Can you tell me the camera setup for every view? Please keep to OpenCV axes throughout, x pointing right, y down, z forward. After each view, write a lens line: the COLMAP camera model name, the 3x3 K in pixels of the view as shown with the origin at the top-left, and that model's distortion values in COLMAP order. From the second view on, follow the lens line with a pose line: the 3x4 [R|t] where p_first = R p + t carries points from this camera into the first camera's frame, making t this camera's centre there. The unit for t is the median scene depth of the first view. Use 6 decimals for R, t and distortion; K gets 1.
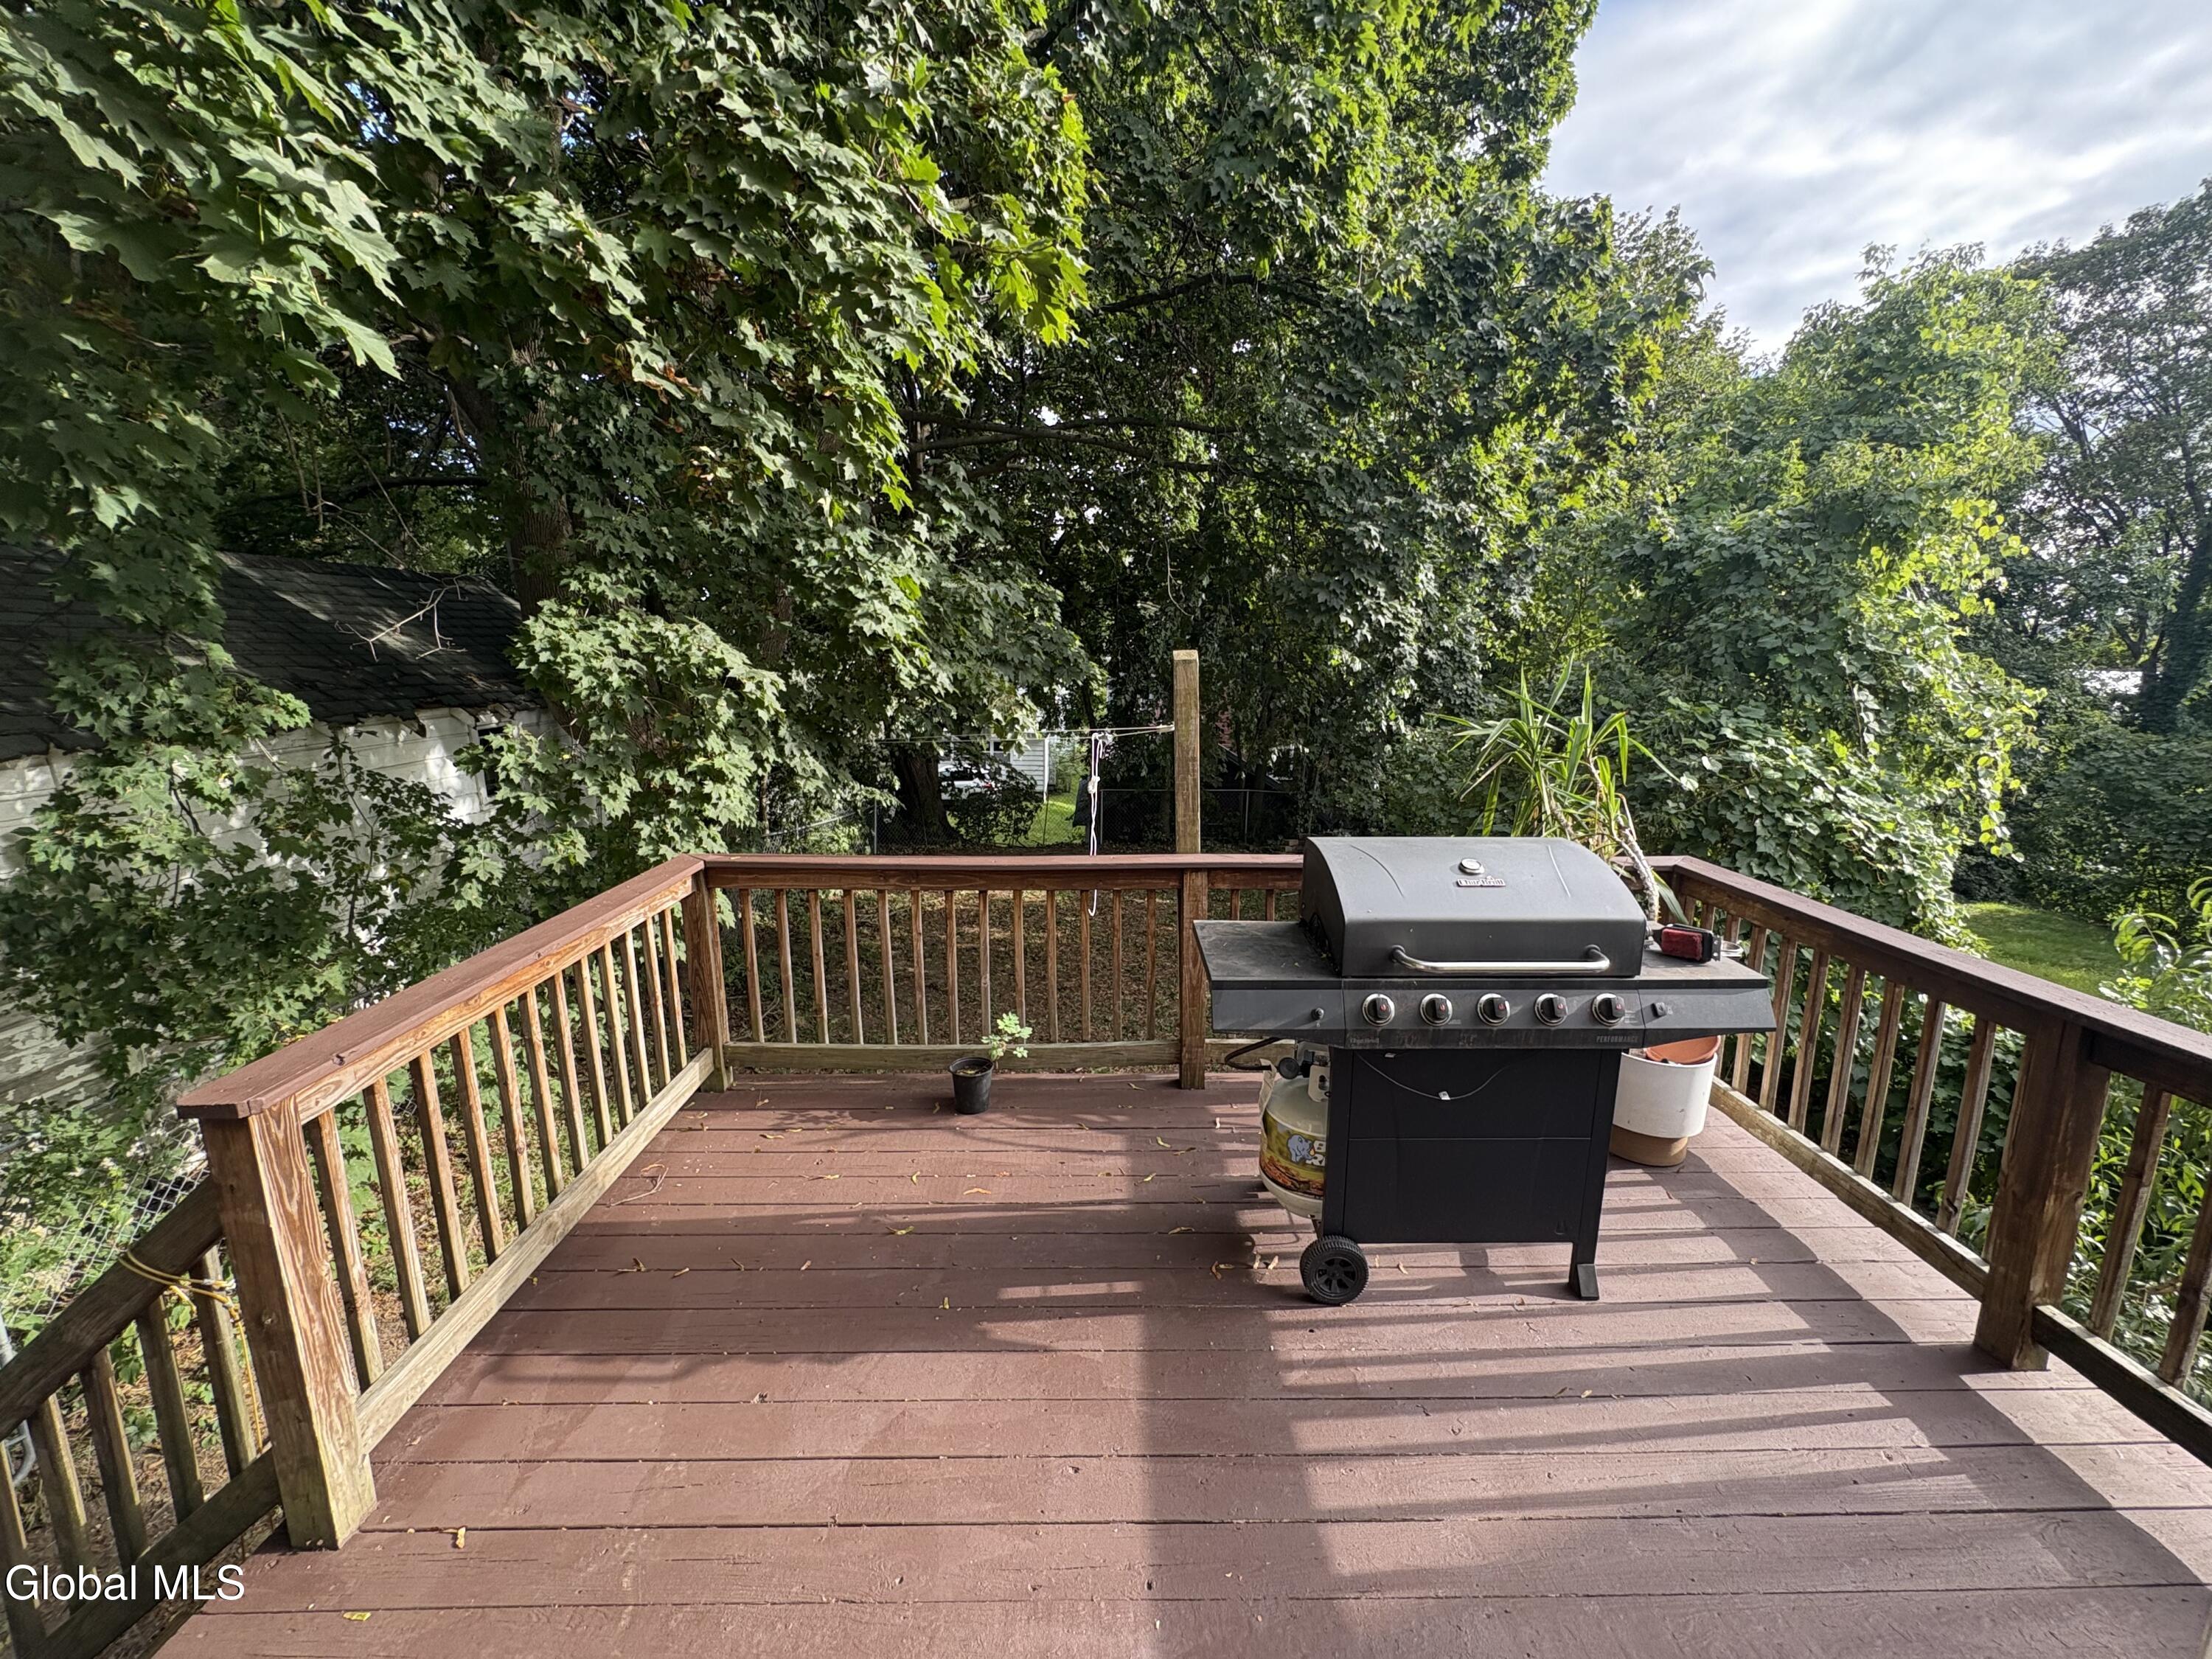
lens RADIAL K [[884.9, 0, 1122.1], [0, 884.9, 835.7], [0, 0, 1]] dist [-0.016855, -0.000360]
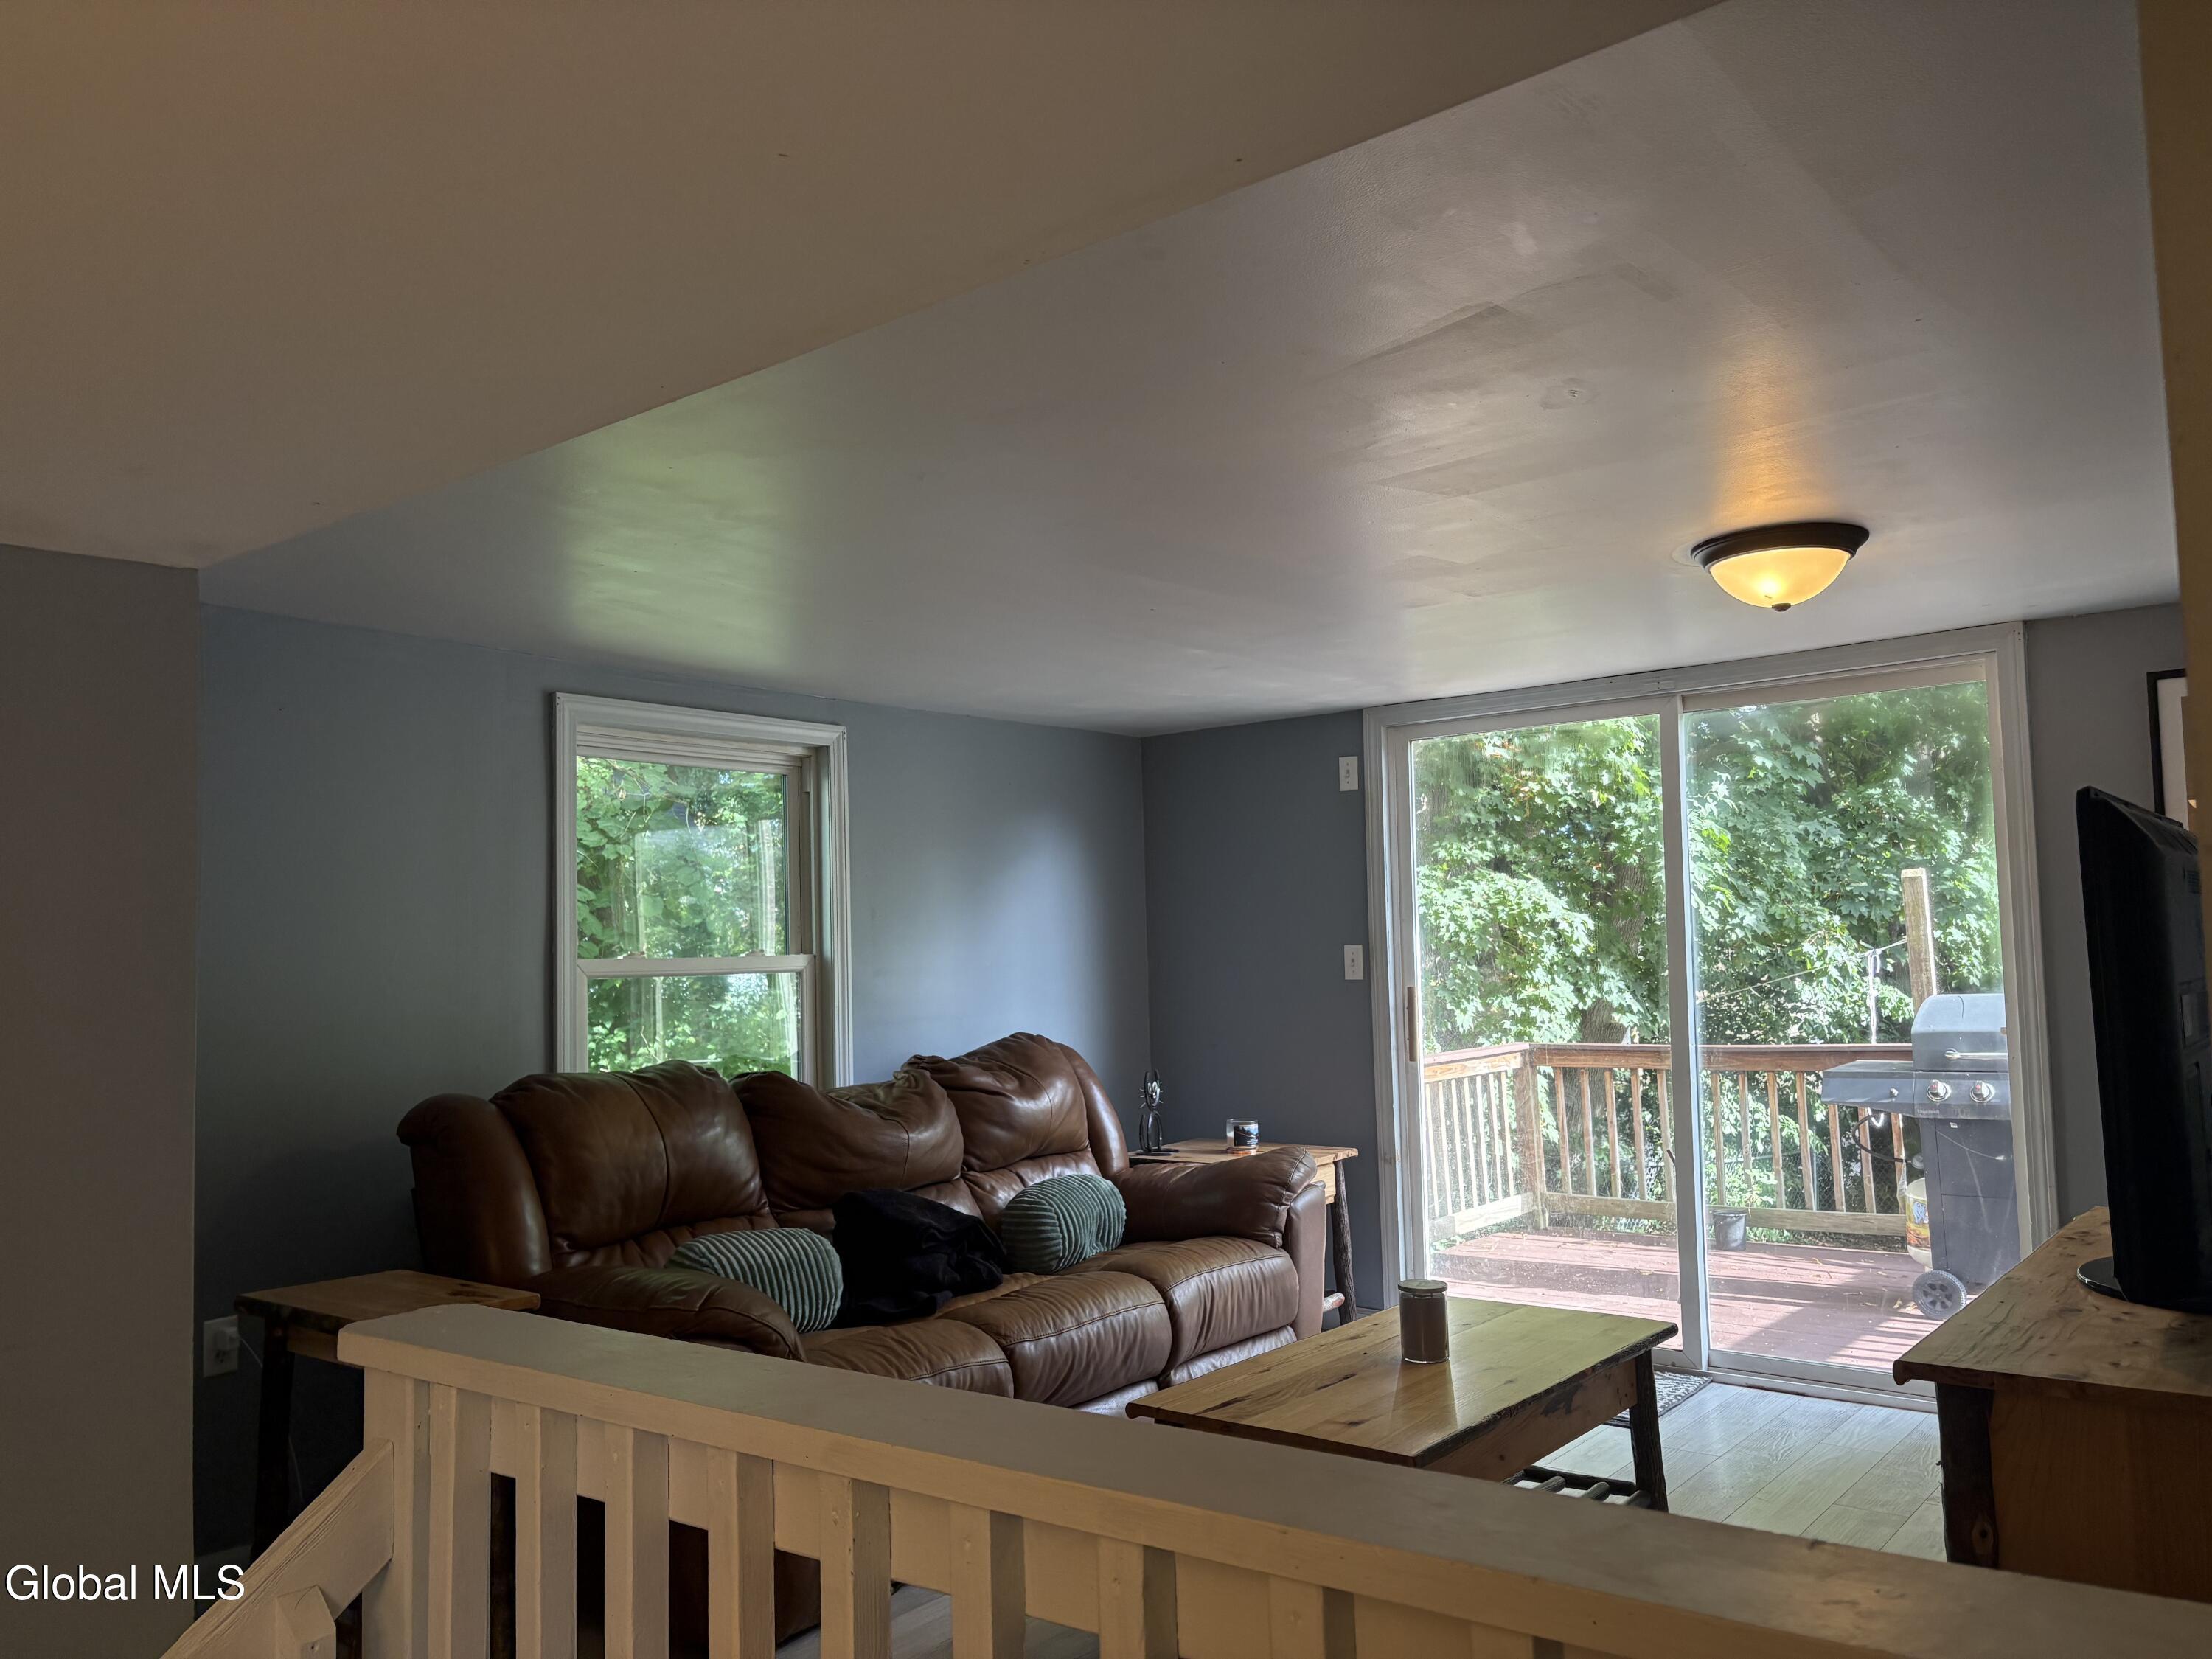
lens RADIAL K [[1664.6, 0, 1099.2], [0, 1664.6, 839.9], [0, 0, 1]] dist [0.038155, -0.017689]
pose [[0.744613, -0.078145, -0.662906, 0.621326], [-0.101836, 0.968198, -0.228521, 0.301448], [0.659682, 0.237668, 0.712975, -1.080026]]
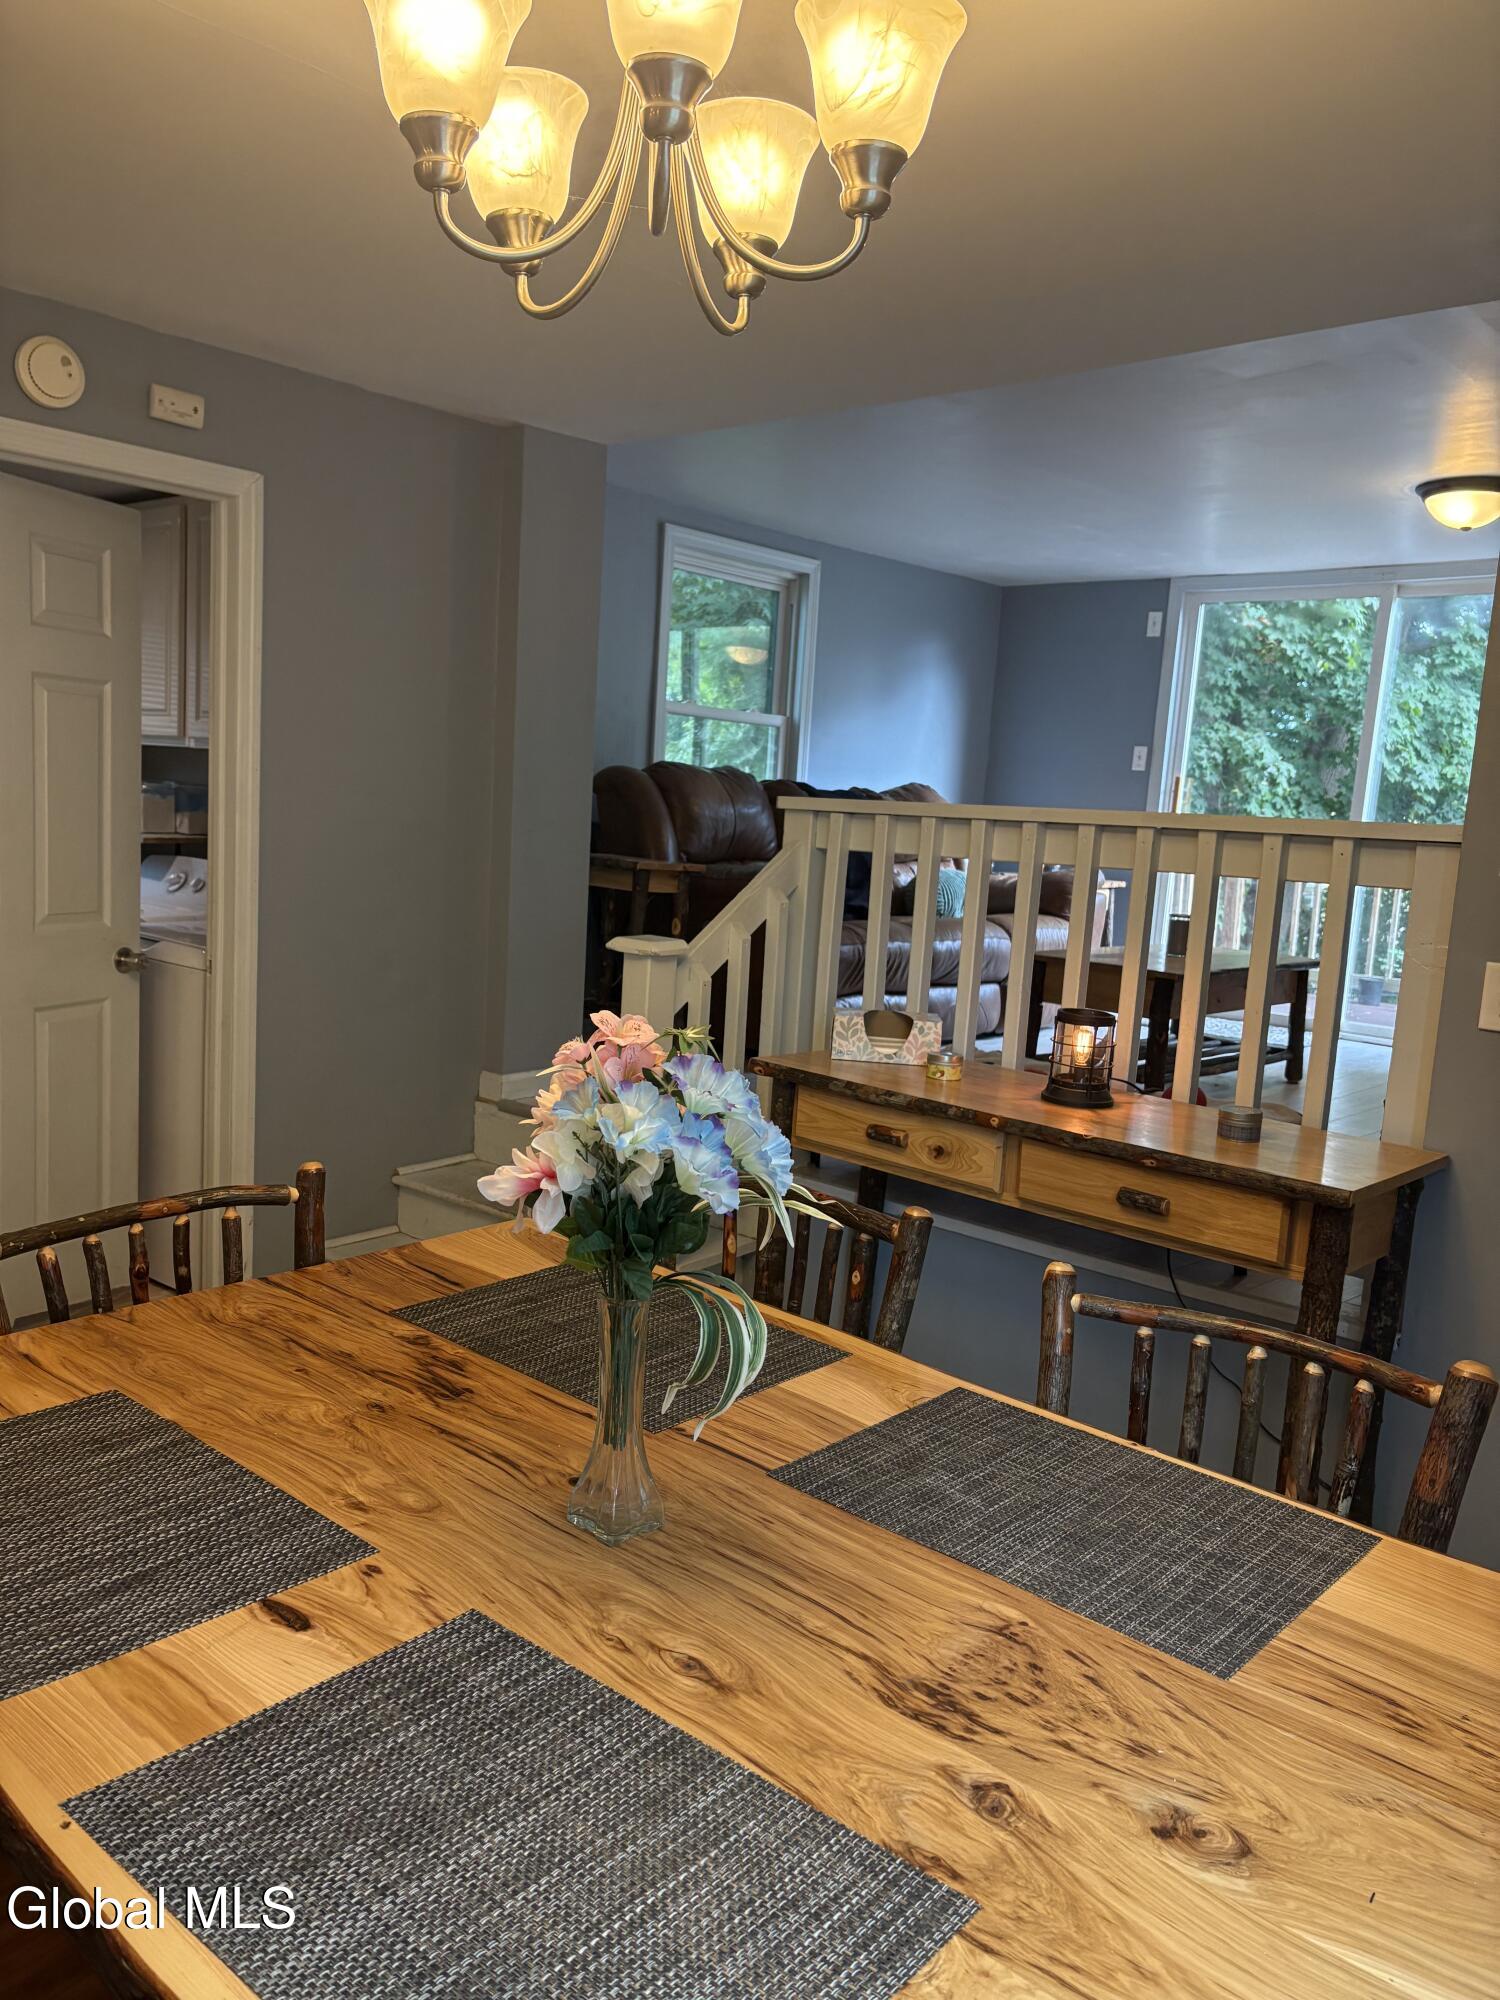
lens RADIAL K [[1505.1, 0, 766.4], [0, 1505.1, 1009.3], [0, 0, 1]] dist [0.038155, -0.017689]
pose [[0.714369, 0.128810, -0.687812, 0.807007], [-0.194983, 0.980625, -0.018865, 0.463788], [0.672055, 0.147588, 0.725644, -1.470139]]
